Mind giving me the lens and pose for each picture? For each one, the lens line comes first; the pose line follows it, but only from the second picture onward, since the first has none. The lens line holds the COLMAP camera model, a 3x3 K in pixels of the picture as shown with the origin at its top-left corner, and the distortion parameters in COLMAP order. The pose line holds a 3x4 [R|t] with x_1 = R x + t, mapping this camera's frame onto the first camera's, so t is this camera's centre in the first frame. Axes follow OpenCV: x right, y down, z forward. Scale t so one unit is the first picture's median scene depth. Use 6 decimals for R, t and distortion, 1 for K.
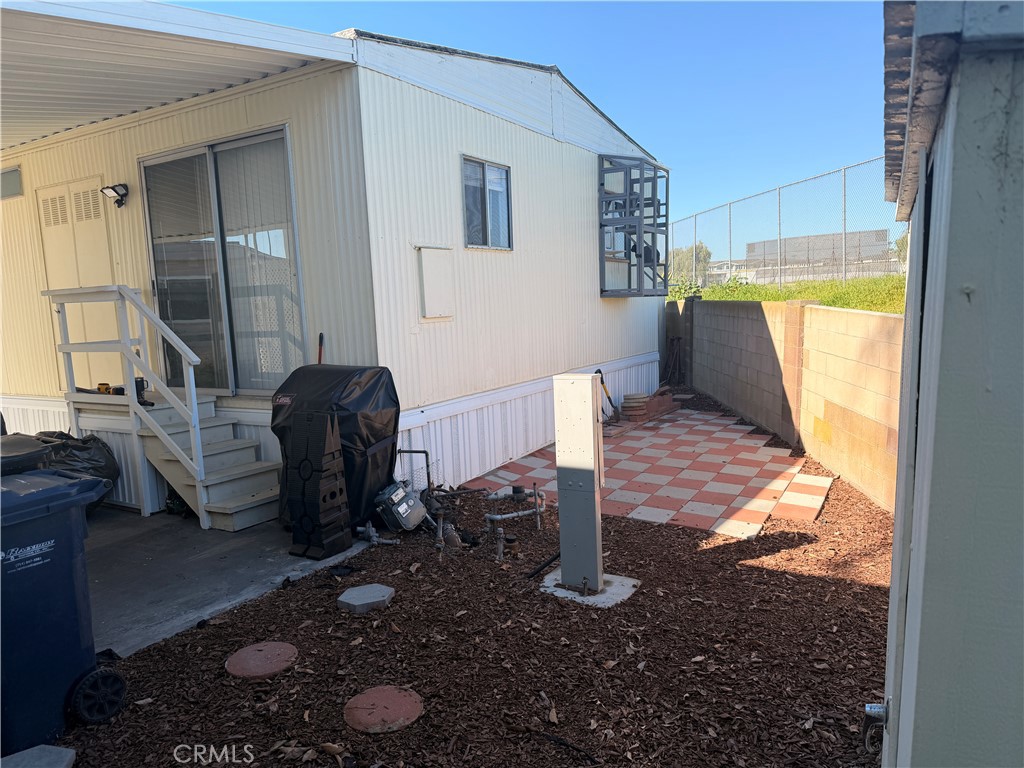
lens RADIAL K [[720.1, 0, 512.0], [0, 720.1, 384.0], [0, 0, 1]] dist [0.086595, -0.129135]
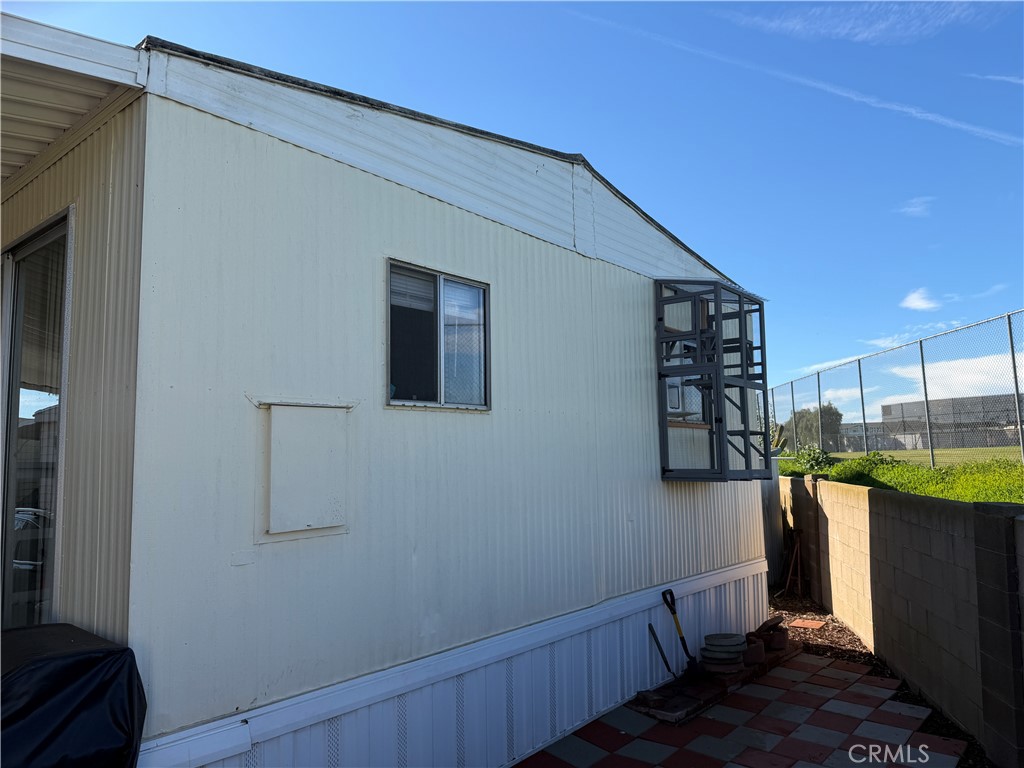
lens RADIAL K [[703.9, 0, 499.4], [0, 703.9, 384.8], [0, 0, 1]] dist [0.124661, -0.176684]
pose [[0.983627, 0.000726, -0.180214, 0.094568], [-0.039641, 0.976371, -0.212432, -0.061183], [0.175802, 0.216098, 0.960414, 0.325789]]
